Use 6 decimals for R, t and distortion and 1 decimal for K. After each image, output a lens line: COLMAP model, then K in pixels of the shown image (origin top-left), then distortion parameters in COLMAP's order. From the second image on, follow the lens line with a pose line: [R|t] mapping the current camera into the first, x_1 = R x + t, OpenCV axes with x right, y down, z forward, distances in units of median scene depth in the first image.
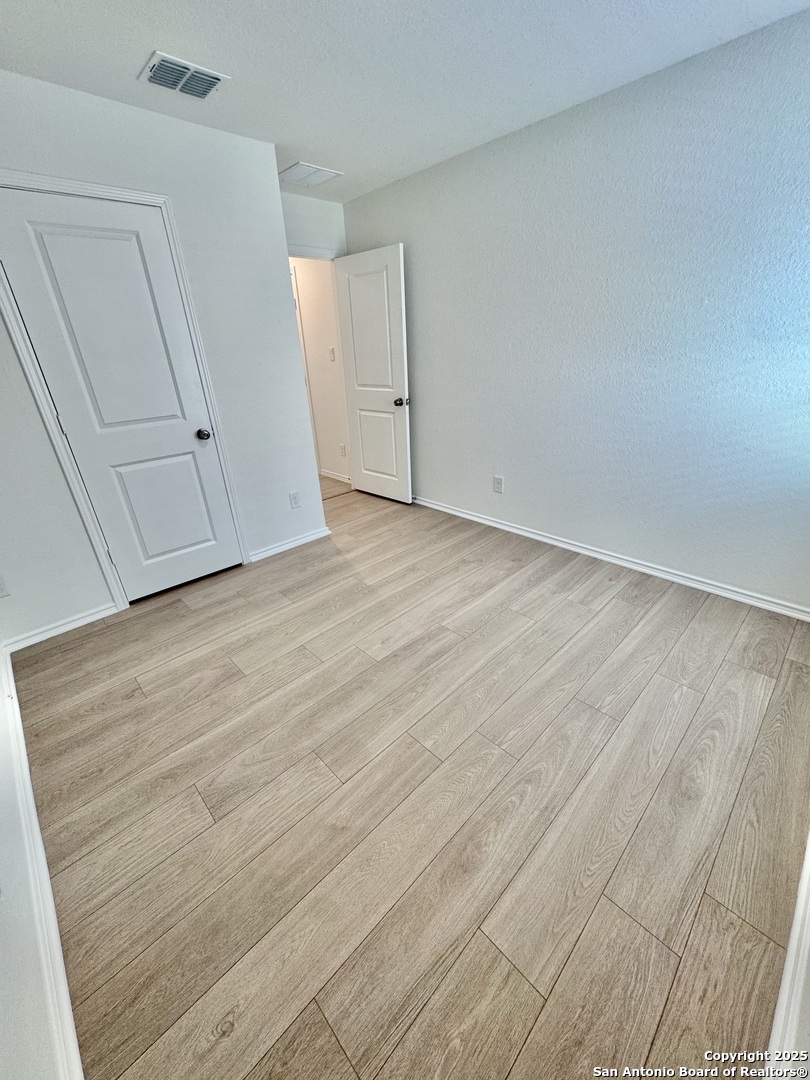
lens RADIAL K [[427.0, 0, 404.5], [0, 427.0, 539.7], [0, 0, 1]] dist [0.001502, 0.000251]
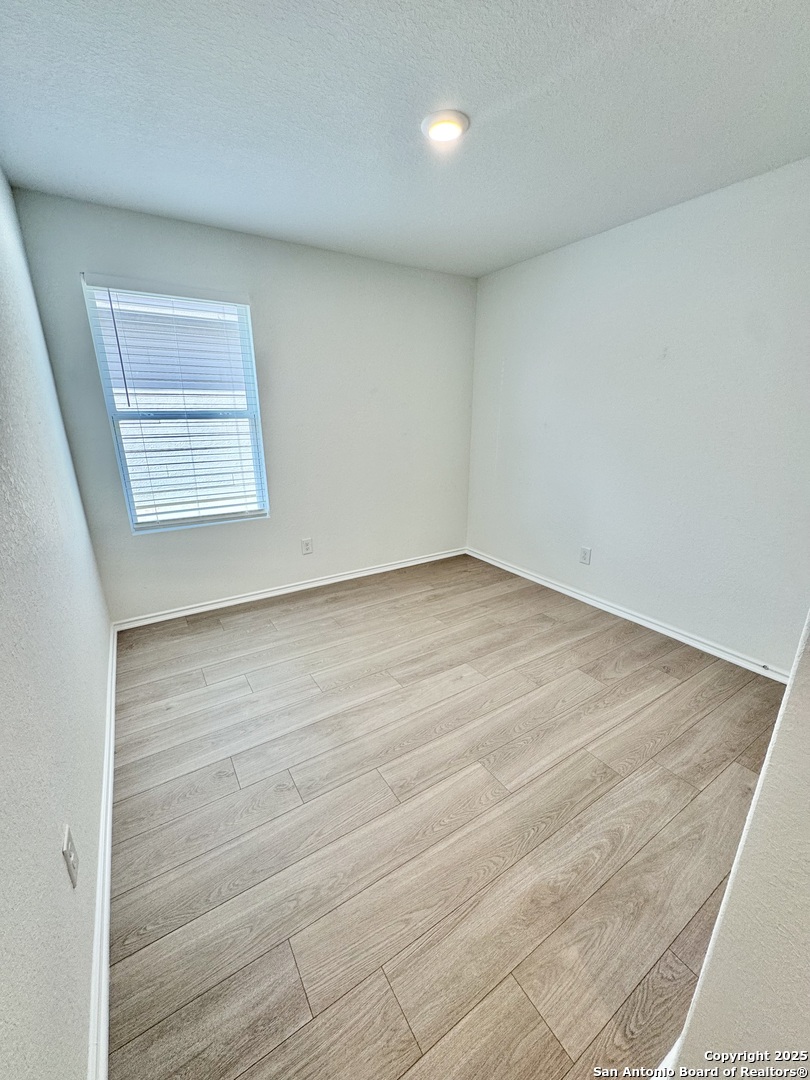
lens RADIAL K [[427.0, 0, 404.5], [0, 427.0, 539.7], [0, 0, 1]] dist [0.001502, 0.000251]
pose [[-0.978083, -0.015897, 0.207608, -0.126802], [0.125926, 0.748903, 0.650605, -0.721732], [-0.165821, 0.662489, -0.730487, 1.557373]]
